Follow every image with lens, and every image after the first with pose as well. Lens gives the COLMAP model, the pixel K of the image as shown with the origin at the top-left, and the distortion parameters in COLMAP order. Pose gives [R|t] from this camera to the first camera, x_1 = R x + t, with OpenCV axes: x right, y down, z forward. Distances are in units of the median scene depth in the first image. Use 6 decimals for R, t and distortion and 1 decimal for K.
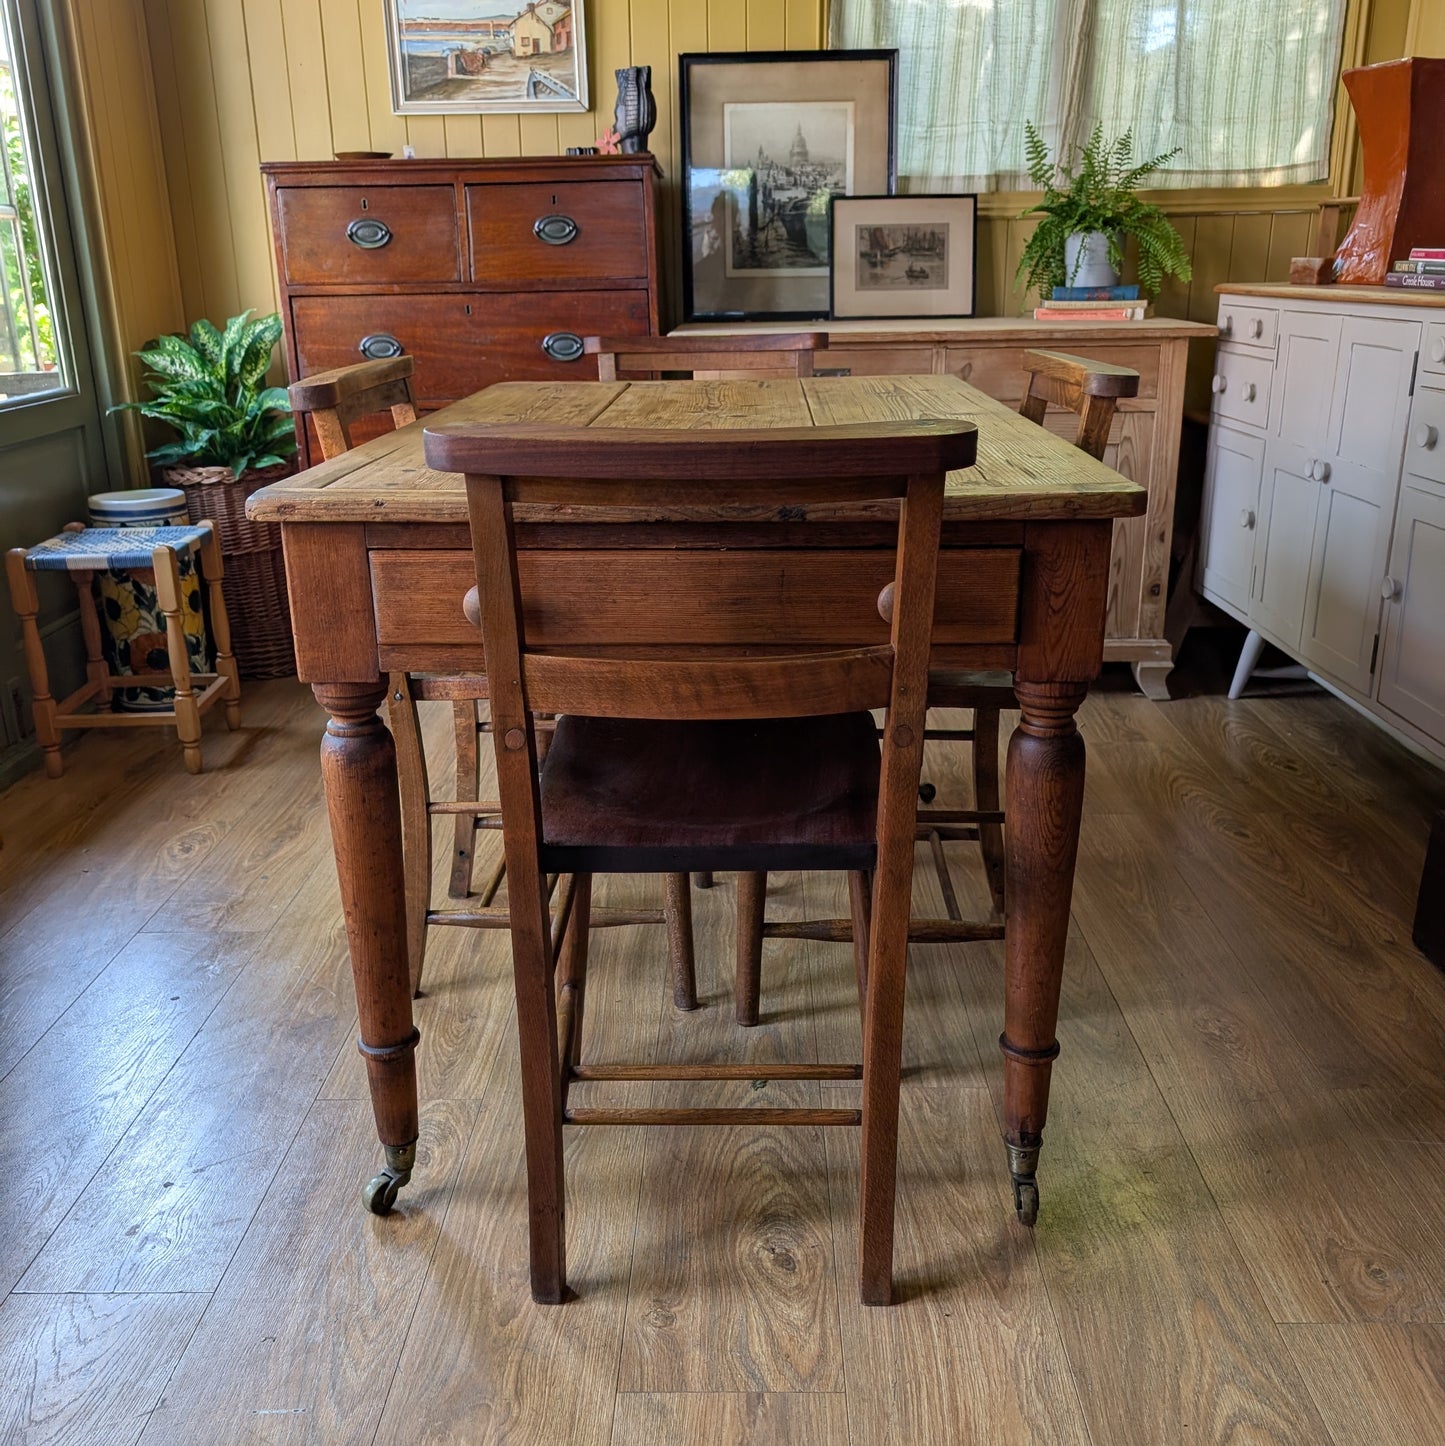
lens RADIAL K [[1390.4, 0, 722.5], [0, 1390.4, 723.0], [0, 0, 1]] dist [-0.008483, 0.008311]
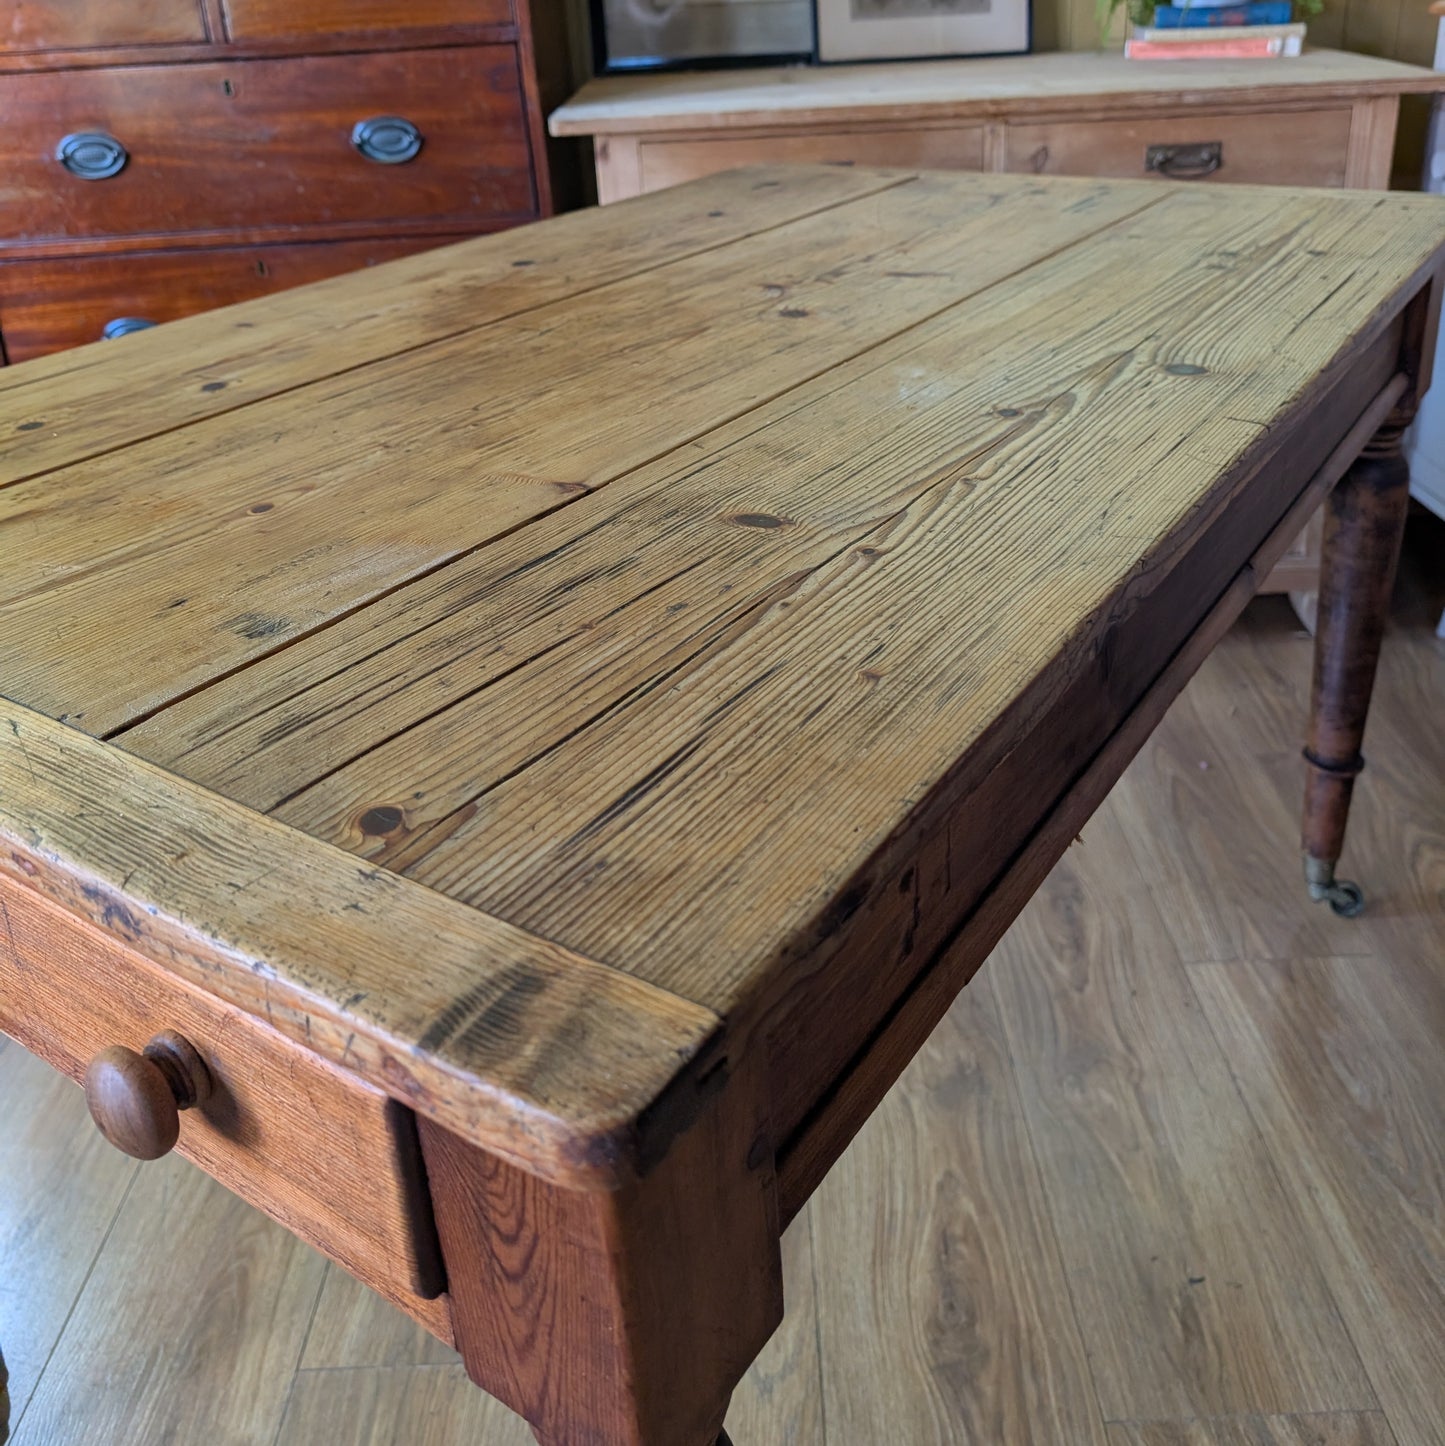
lens RADIAL K [[1393.1, 0, 744.8], [0, 1393.1, 511.1], [0, 0, 1]] dist [-0.018635, 0.022725]
pose [[0.998908, -0.043094, 0.018031, 0.024944], [0.041732, 0.996665, 0.070130, -0.136685], [-0.020993, -0.069301, 0.997375, 0.350486]]
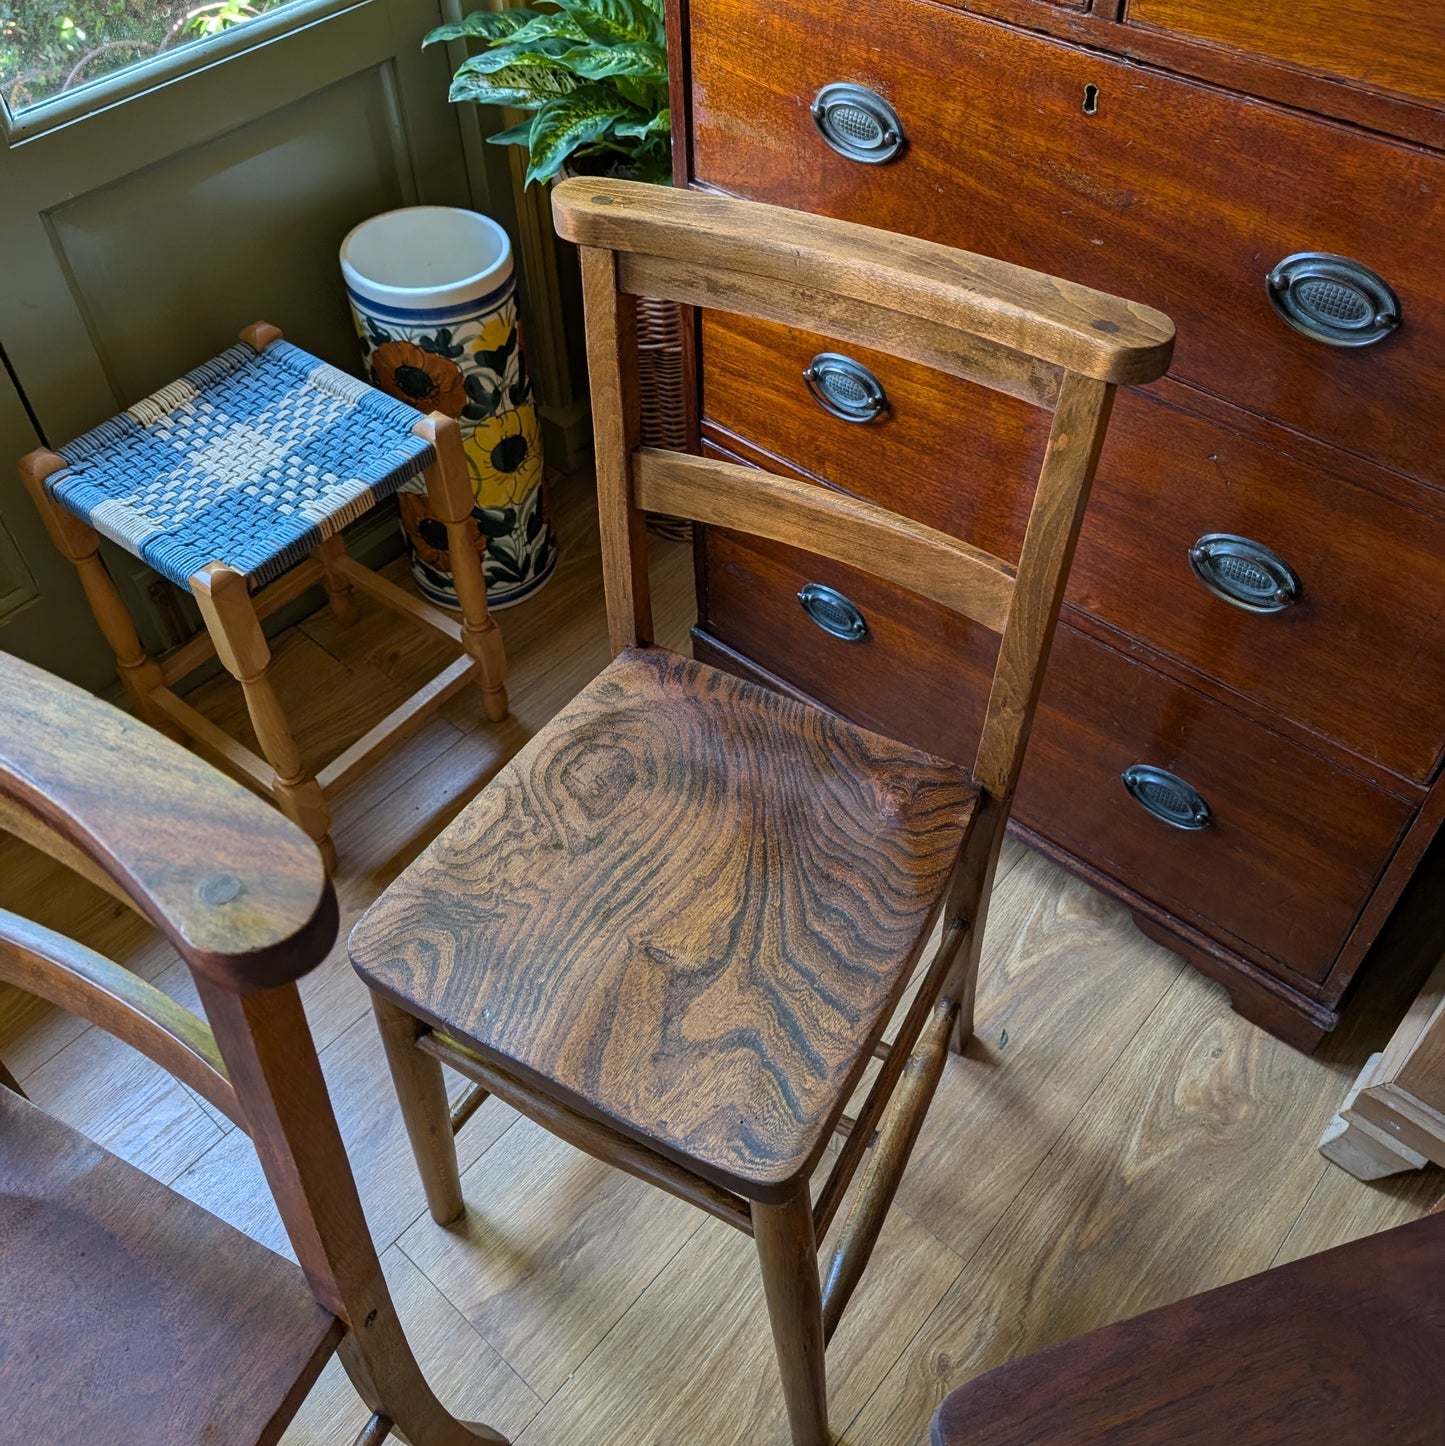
lens RADIAL K [[1383.7, 0, 719.5], [0, 1383.7, 644.8], [0, 0, 1]] dist [-0.014063, -0.021683]
pose [[0.763093, 0.469341, -0.444306, -0.044355], [-0.196936, 0.823644, 0.531815, -0.327762], [0.615553, -0.318324, 0.720947, 0.639723]]
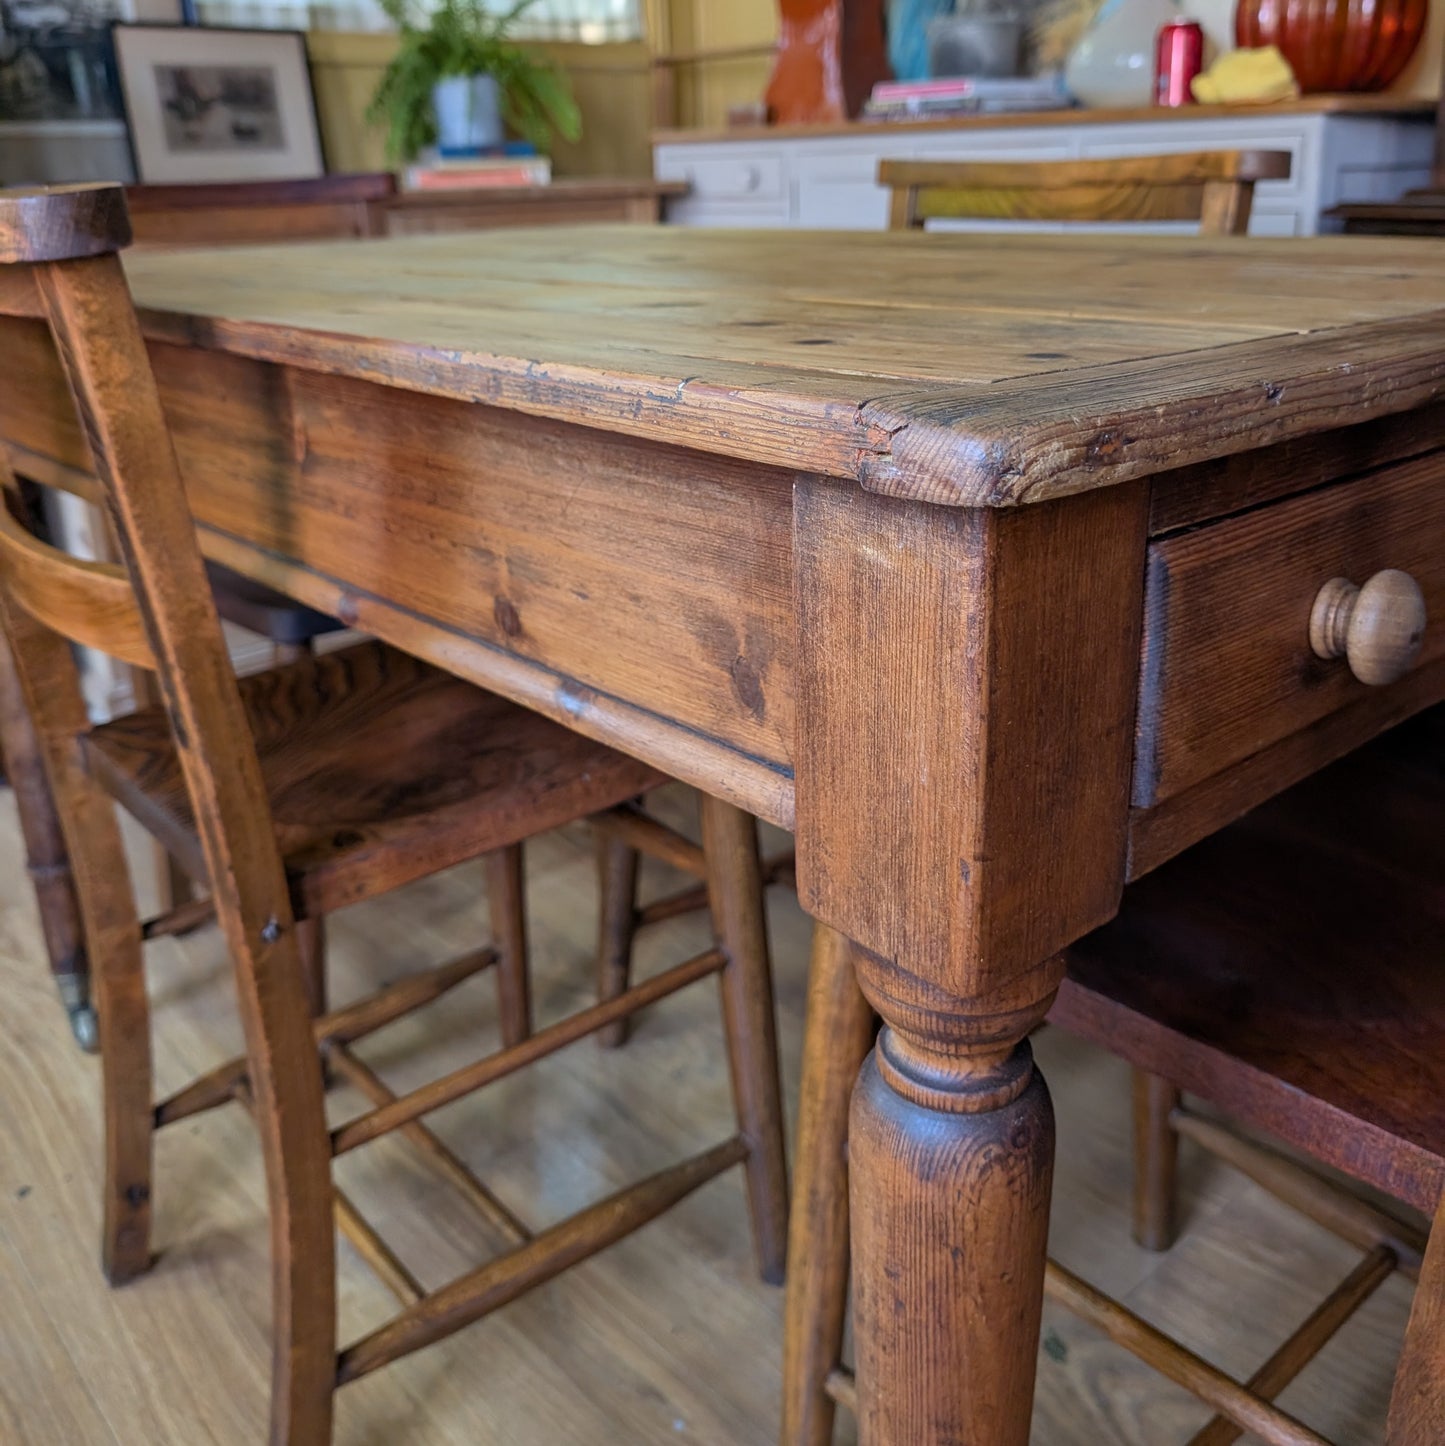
lens RADIAL K [[1416.3, 0, 717.7], [0, 1416.3, 565.8], [0, 0, 1]] dist [-0.009701, -0.003680]
pose [[0.738992, -0.189049, 0.646647, -0.219206], [0.231246, 0.972688, 0.020098, -0.059579], [-0.632785, 0.134682, 0.762525, 0.320693]]
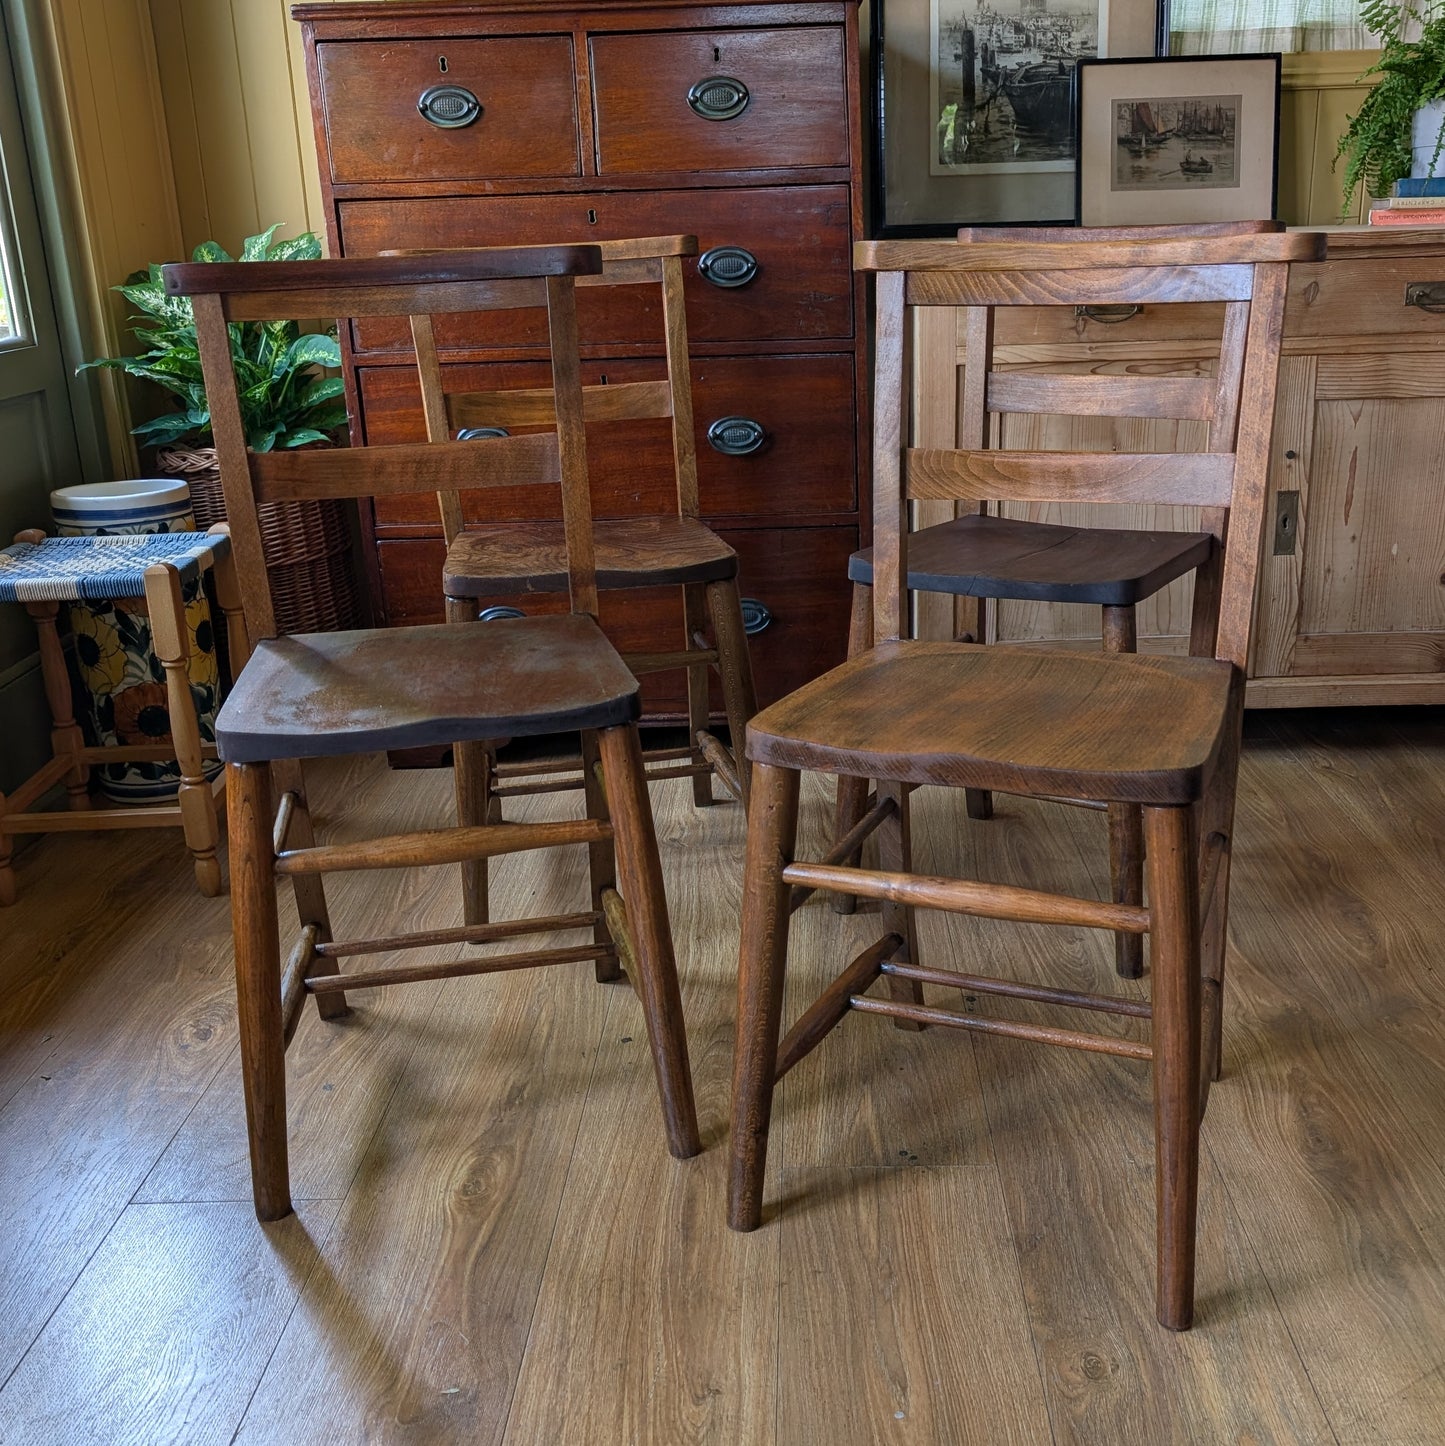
lens RADIAL K [[1537.8, 0, 781.8], [0, 1537.8, 719.4], [0, 0, 1]] dist [-0.008985, 0.023906]
pose [[0.999878, -0.015200, 0.003631, -0.089359], [0.015214, 0.999876, -0.004027, -0.037848], [-0.003569, 0.004082, 0.999985, 0.216236]]
